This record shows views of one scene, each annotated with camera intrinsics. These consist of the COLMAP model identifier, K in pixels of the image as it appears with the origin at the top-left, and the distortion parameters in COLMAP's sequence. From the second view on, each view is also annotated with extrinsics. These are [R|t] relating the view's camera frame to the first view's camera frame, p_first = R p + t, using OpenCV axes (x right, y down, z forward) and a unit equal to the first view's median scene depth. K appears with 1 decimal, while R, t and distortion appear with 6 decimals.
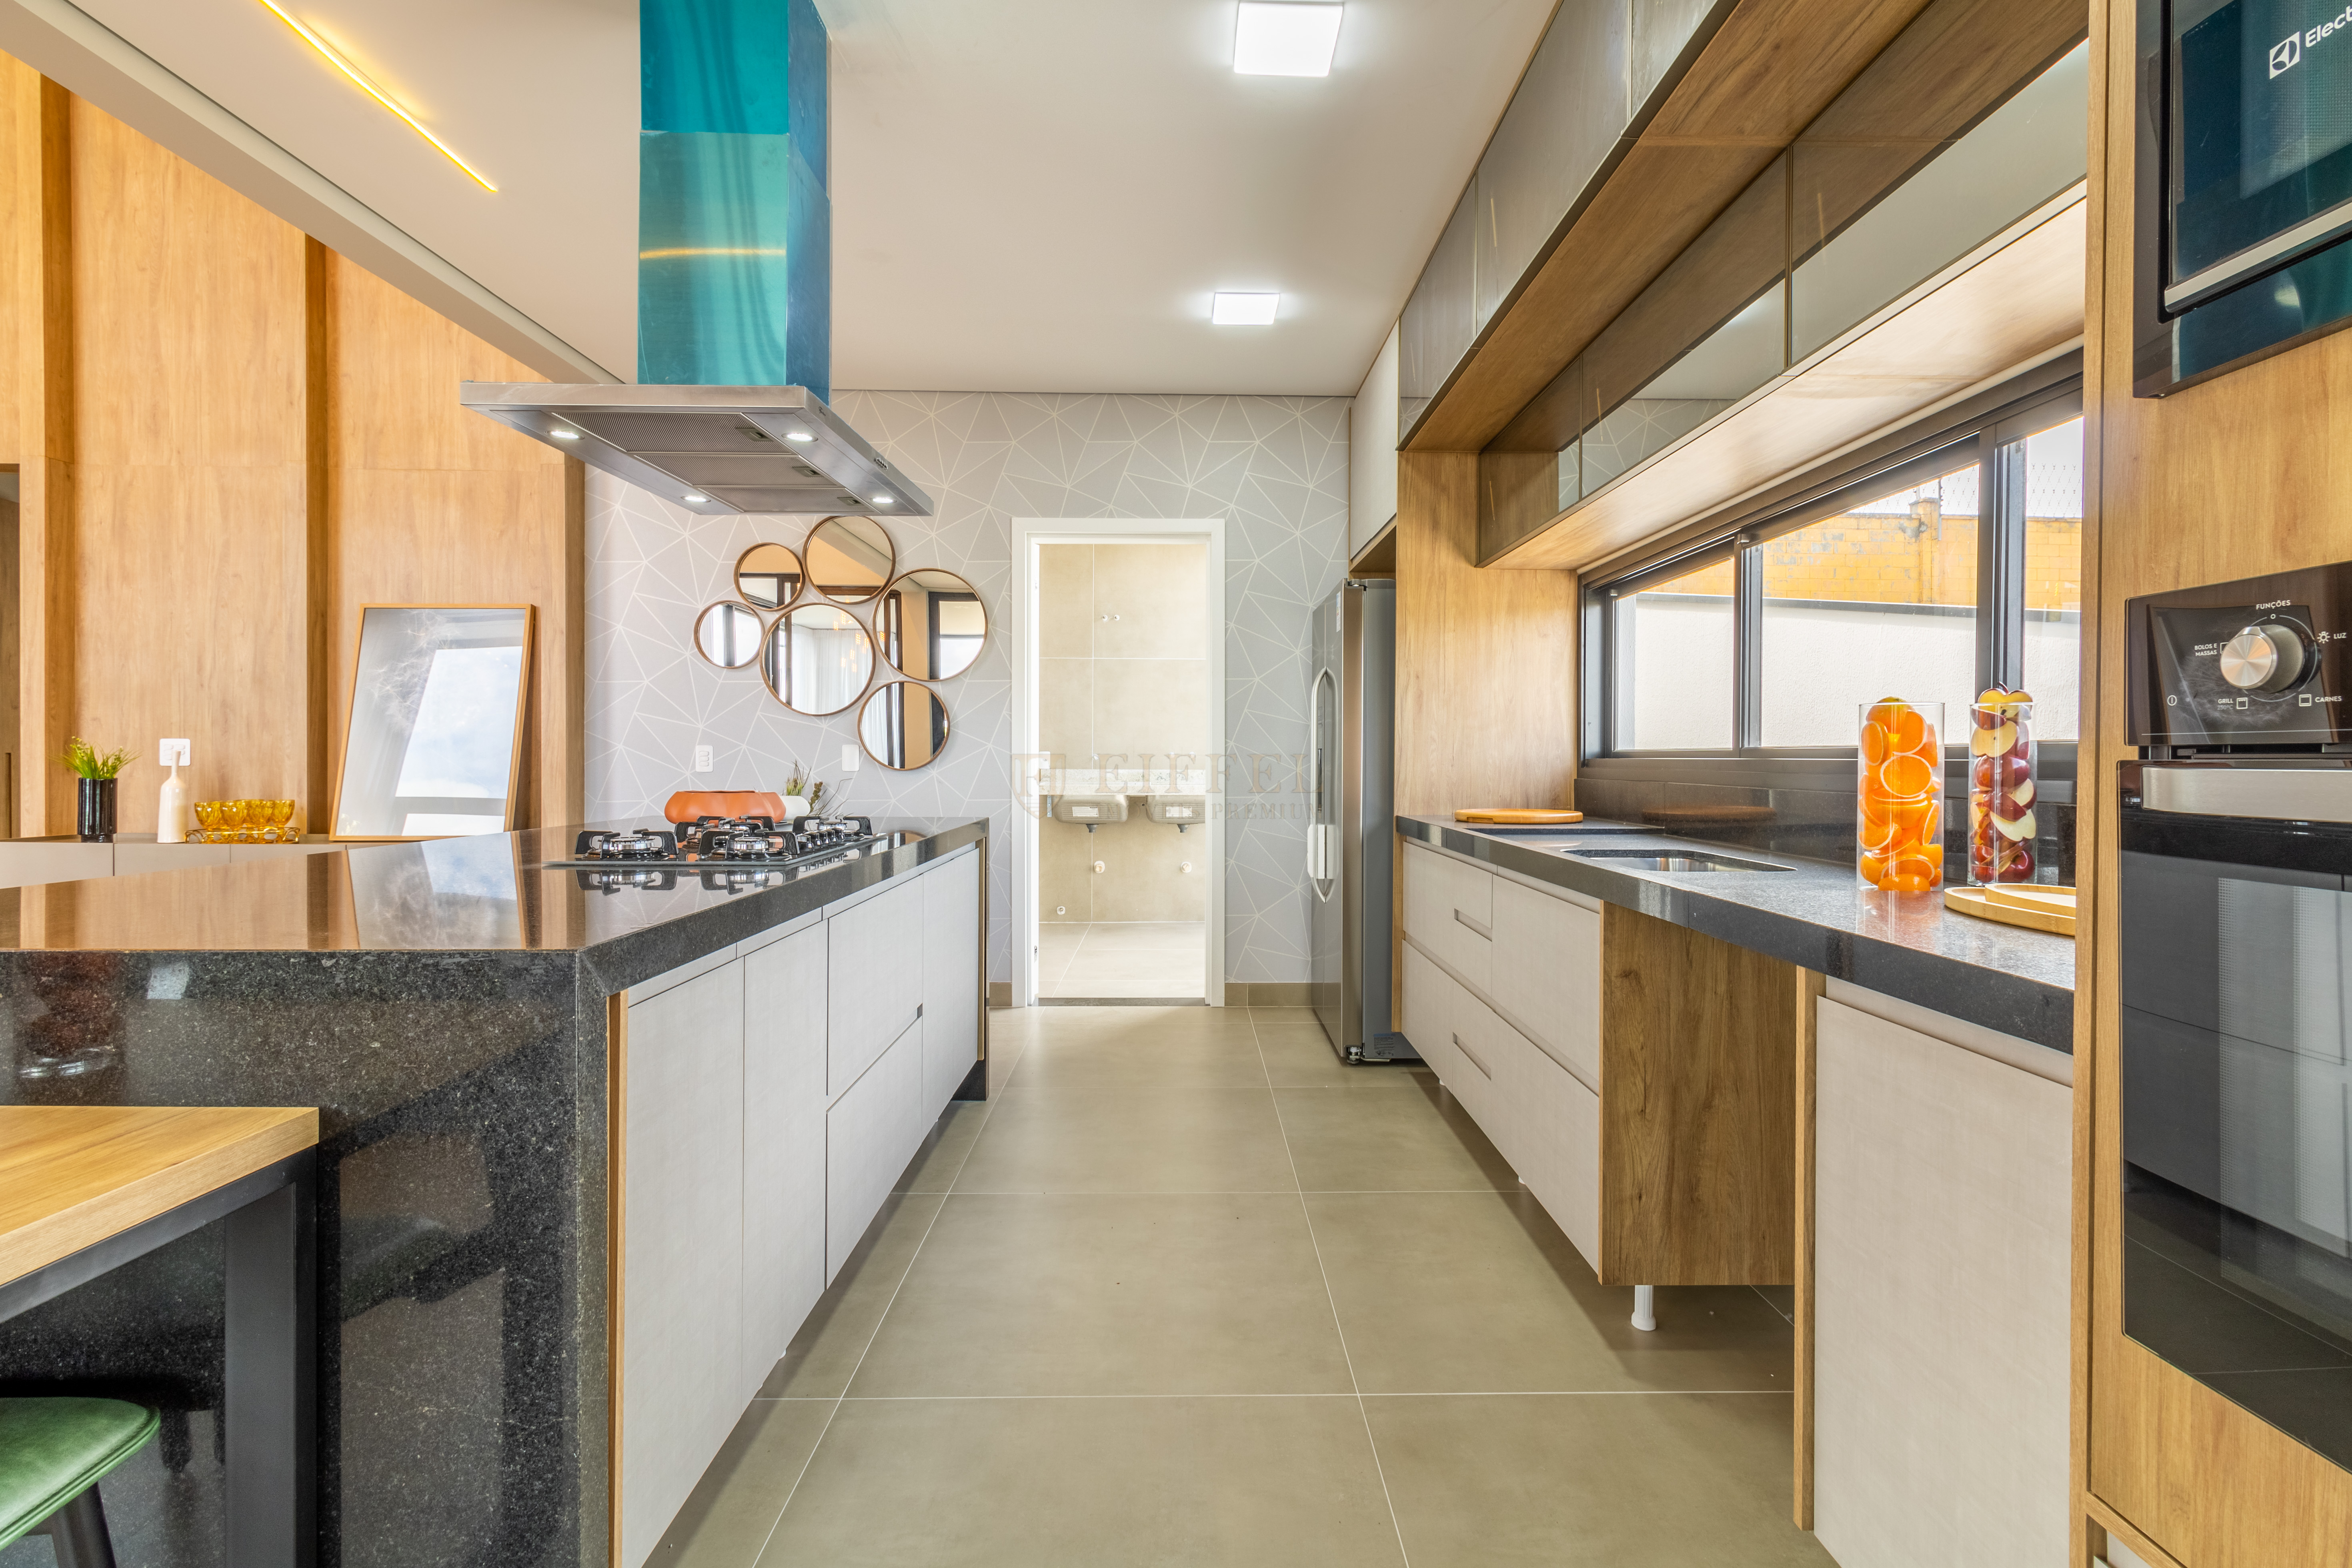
lens RADIAL K [[1099.2, 0, 1201.4], [0, 1099.2, 768.4], [0, 0, 1]] dist [0.001600, 0.000895]
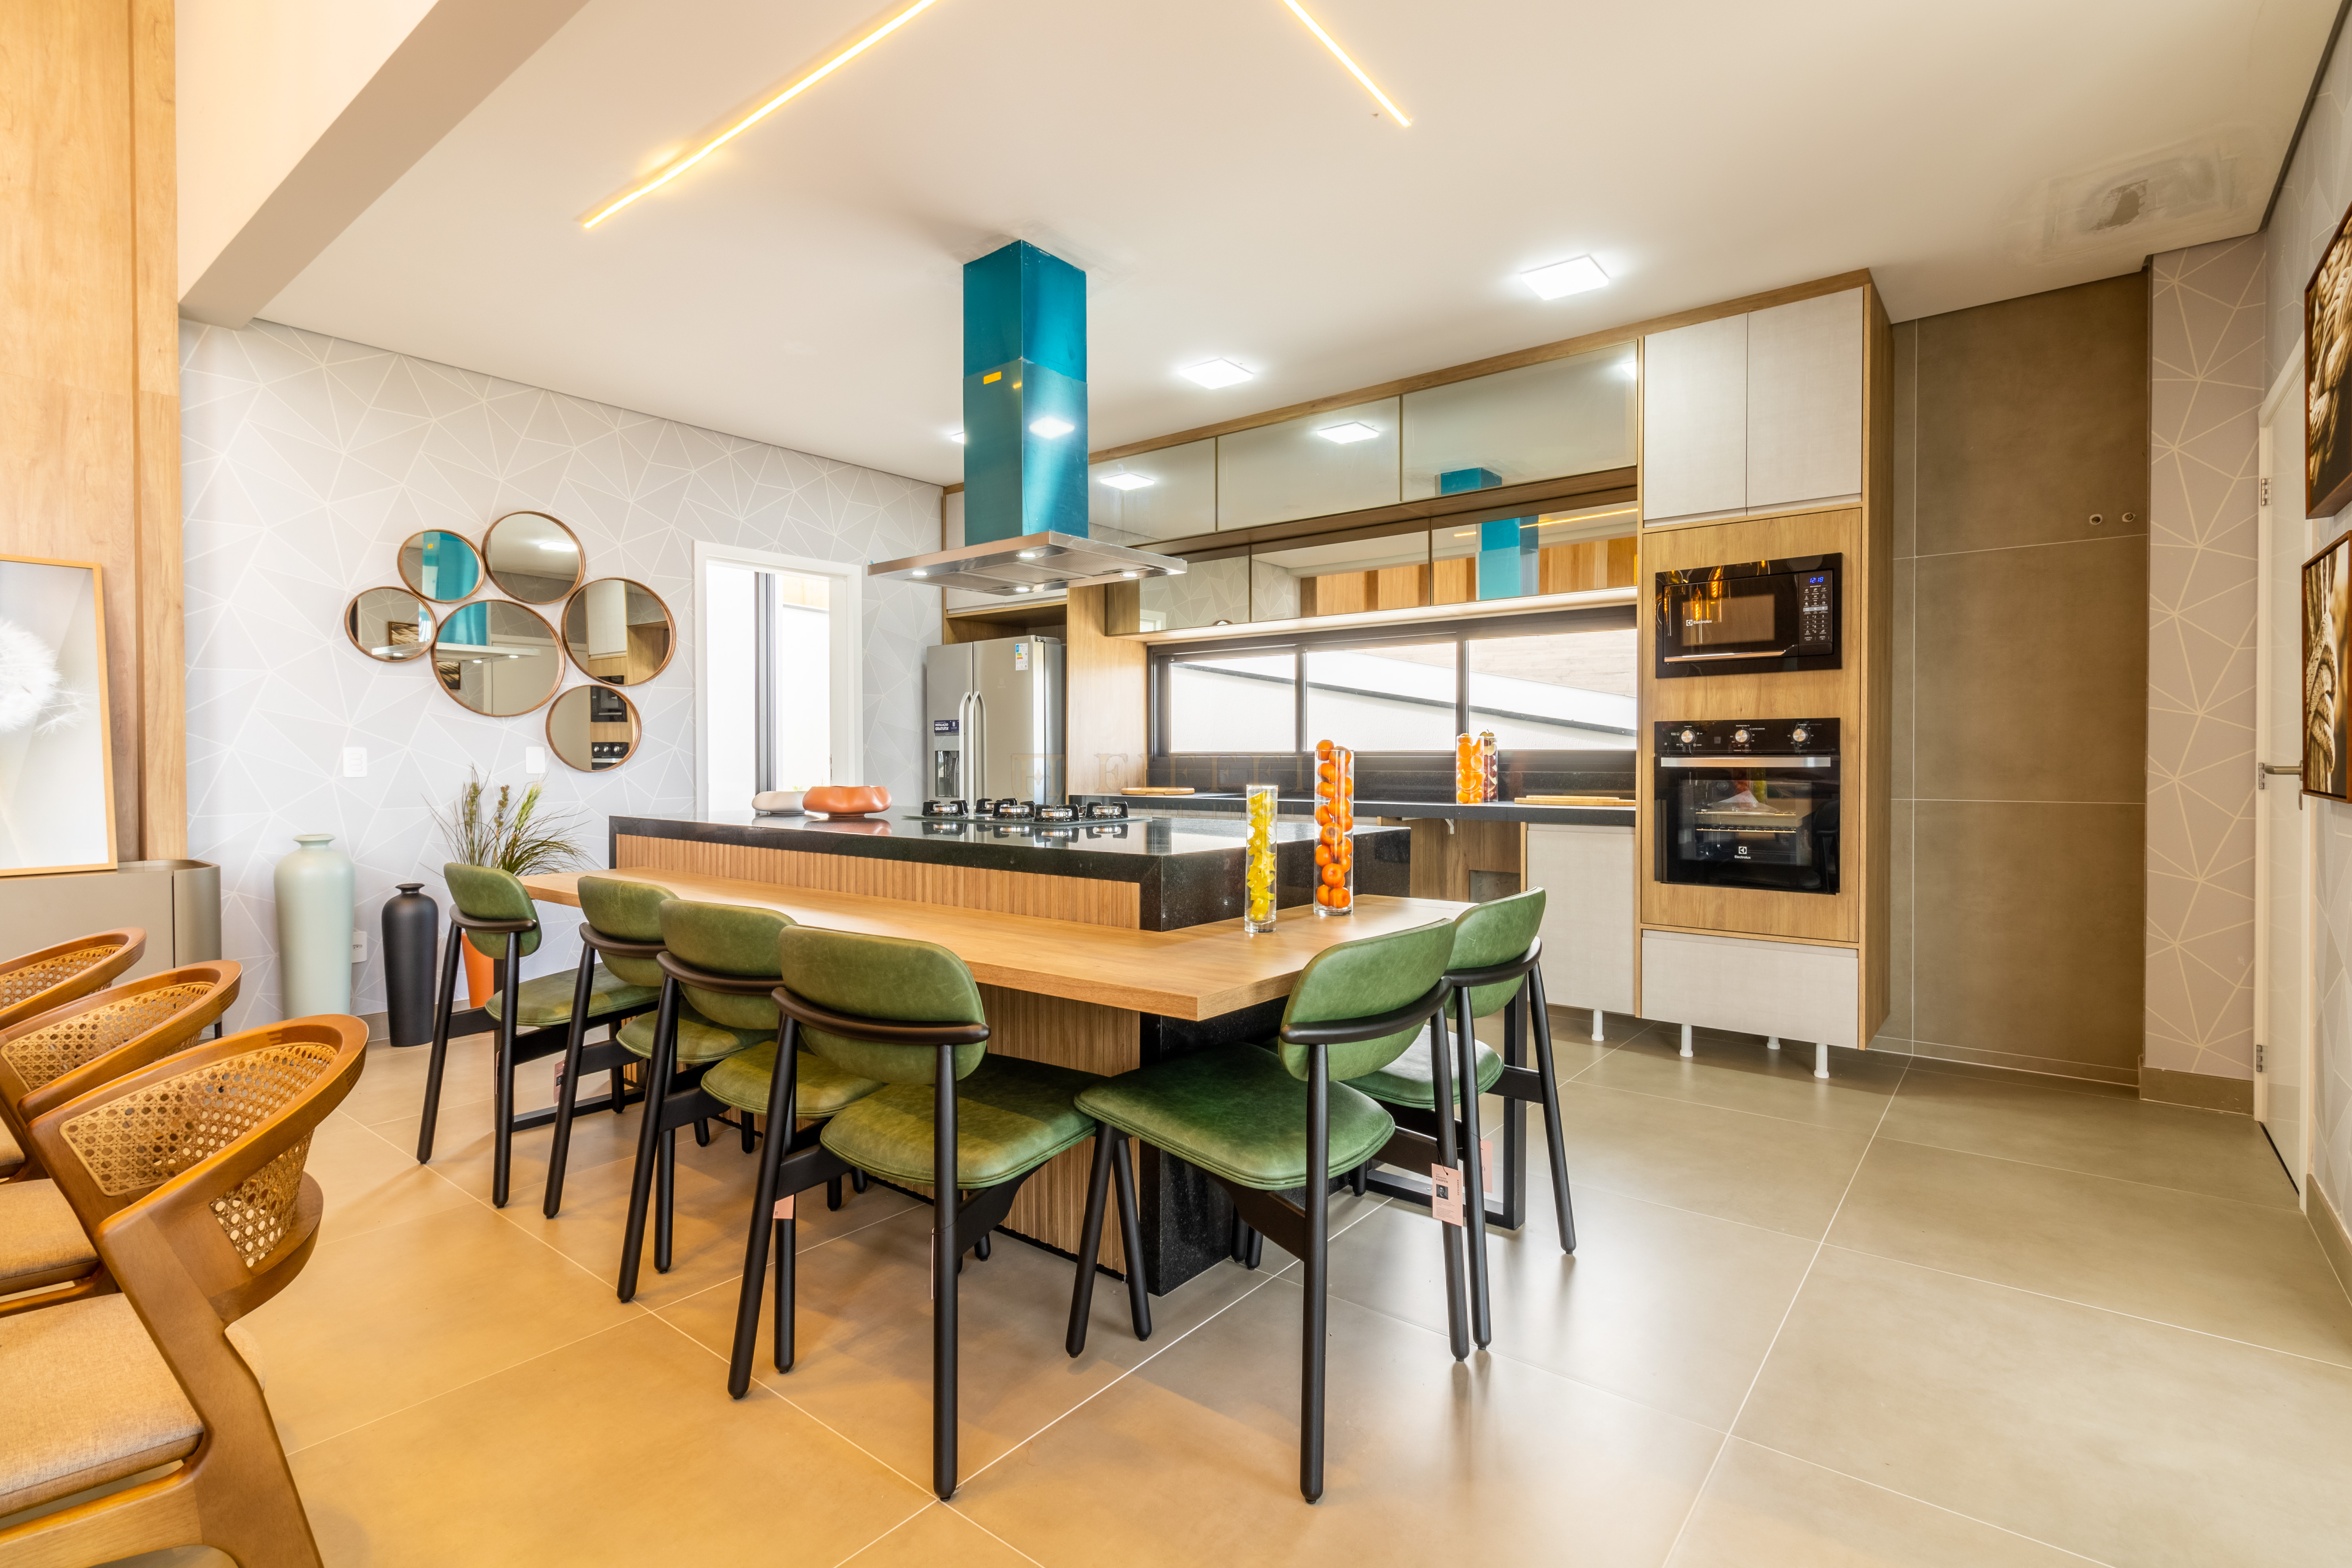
lens RADIAL K [[1099.2, 0, 1201.4], [0, 1099.2, 768.4], [0, 0, 1]] dist [0.001600, 0.000895]
pose [[0.632329, -0.013134, 0.774588, -0.722040], [0.012499, 0.999899, 0.006751, -0.001946], [-0.774599, 0.005412, 0.632430, -0.083526]]
